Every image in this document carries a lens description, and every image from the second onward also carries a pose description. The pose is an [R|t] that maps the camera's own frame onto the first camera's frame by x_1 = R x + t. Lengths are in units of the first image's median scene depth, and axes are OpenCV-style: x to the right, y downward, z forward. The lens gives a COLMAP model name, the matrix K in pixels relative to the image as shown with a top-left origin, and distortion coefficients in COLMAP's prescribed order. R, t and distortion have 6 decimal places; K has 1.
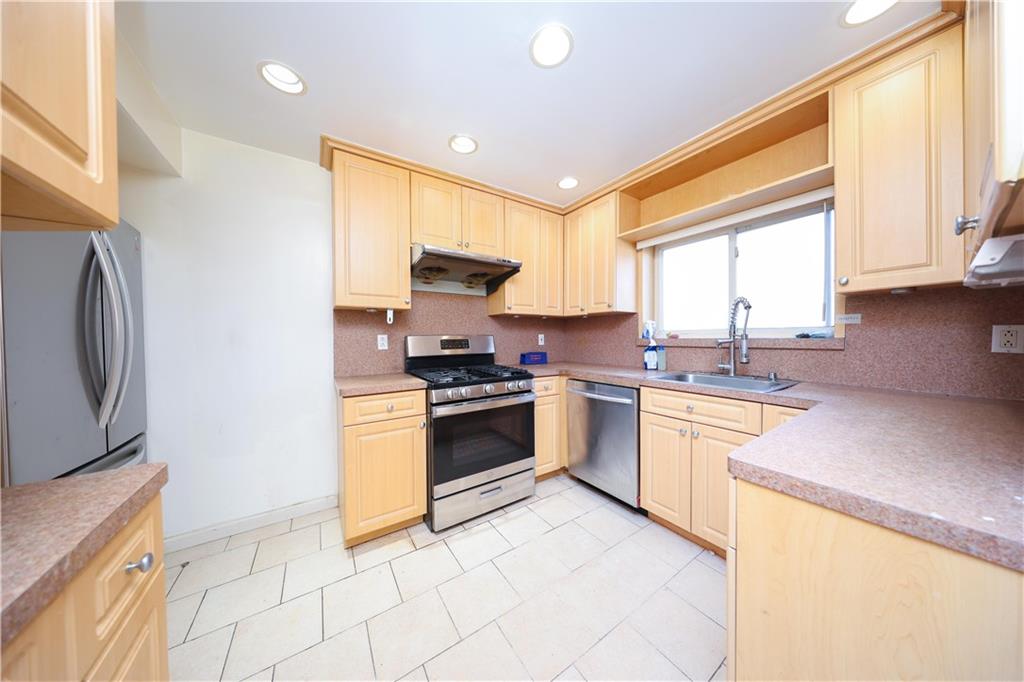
lens RADIAL K [[294.1, 0, 511.0], [0, 294.1, 341.3], [0, 0, 1]] dist [-0.002159, 0.000290]
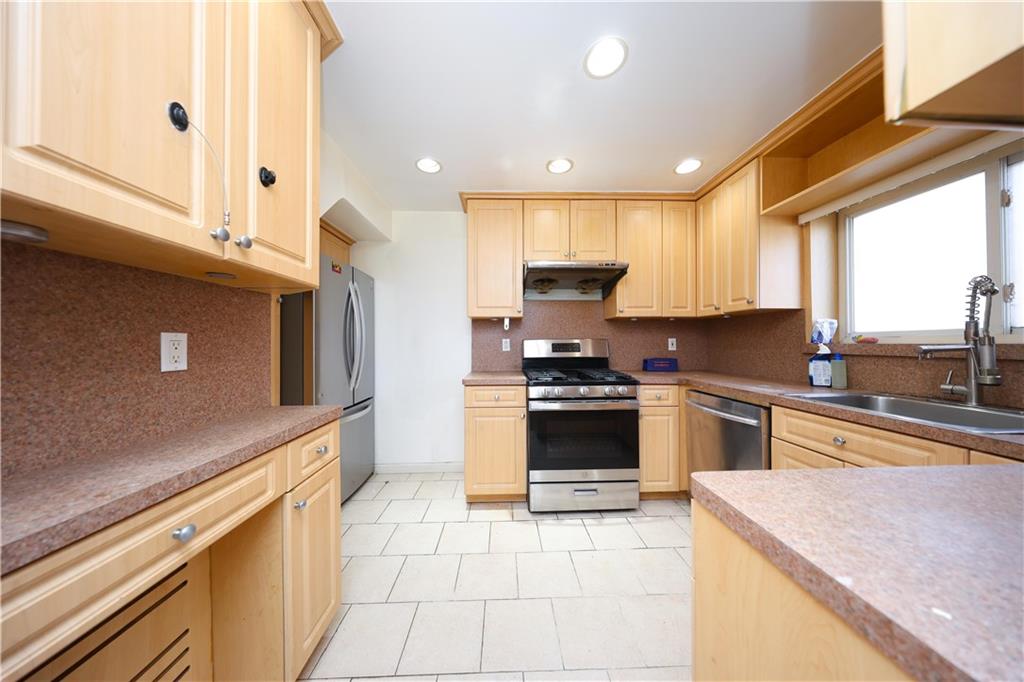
lens RADIAL K [[294.1, 0, 512.9], [0, 294.1, 340.6], [0, 0, 1]] dist [-0.002159, 0.000290]
pose [[0.851459, 0.001882, -0.524418, 0.246195], [-0.011557, 0.999818, -0.015177, 0.003282], [0.524294, 0.018983, 0.851326, -0.015874]]
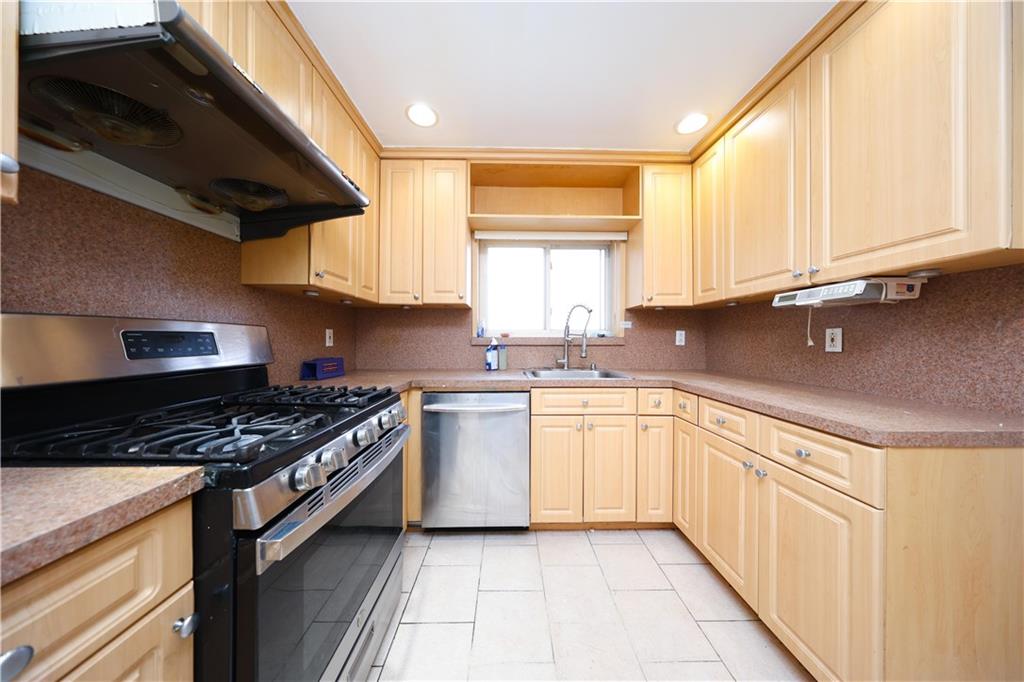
lens RADIAL K [[294.1, 0, 511.4], [0, 294.1, 340.5], [0, 0, 1]] dist [-0.002159, 0.000290]
pose [[0.538068, 0.005811, 0.842881, -0.329286], [0.005732, 0.999928, -0.010552, 0.013891], [-0.842882, 0.010509, 0.537996, 0.523347]]
